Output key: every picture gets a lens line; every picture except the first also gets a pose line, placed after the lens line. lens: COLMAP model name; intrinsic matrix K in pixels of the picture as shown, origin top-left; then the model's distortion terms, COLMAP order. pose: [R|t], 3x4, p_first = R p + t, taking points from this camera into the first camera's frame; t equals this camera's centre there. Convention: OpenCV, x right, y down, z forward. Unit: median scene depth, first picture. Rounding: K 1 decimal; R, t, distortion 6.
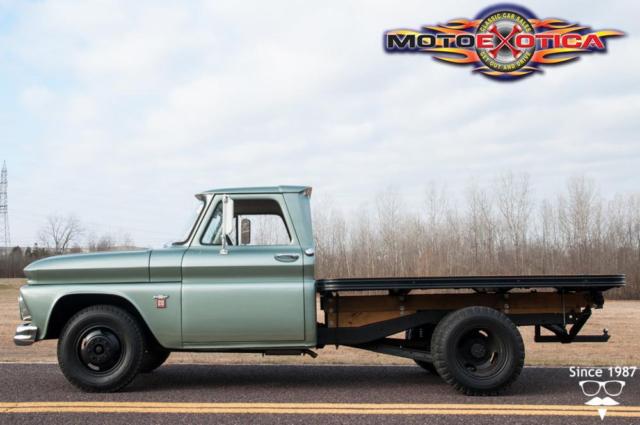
lens RADIAL K [[780.0, 0, 270.0], [0, 780.0, 212.8], [0, 0, 1]] dist [0.009236, 0.044131]
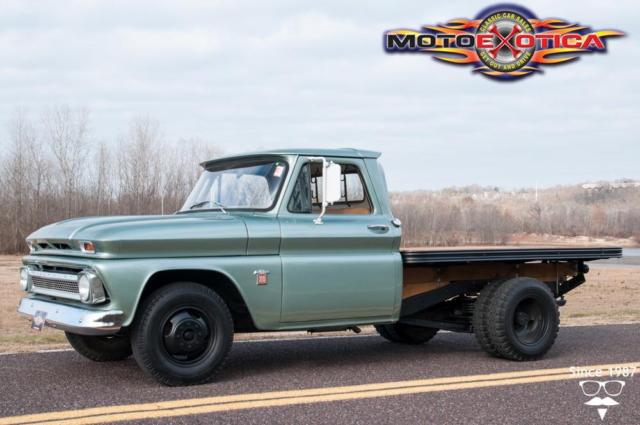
lens RADIAL K [[981.2, 0, 320.0], [0, 981.2, 212.5], [0, 0, 1]] dist [-0.009194, -0.044174]
pose [[0.835513, 0.020210, 0.549098, -0.676012], [-0.053742, 0.997538, 0.045060, -0.010673], [-0.546836, -0.067158, 0.834542, 0.055150]]
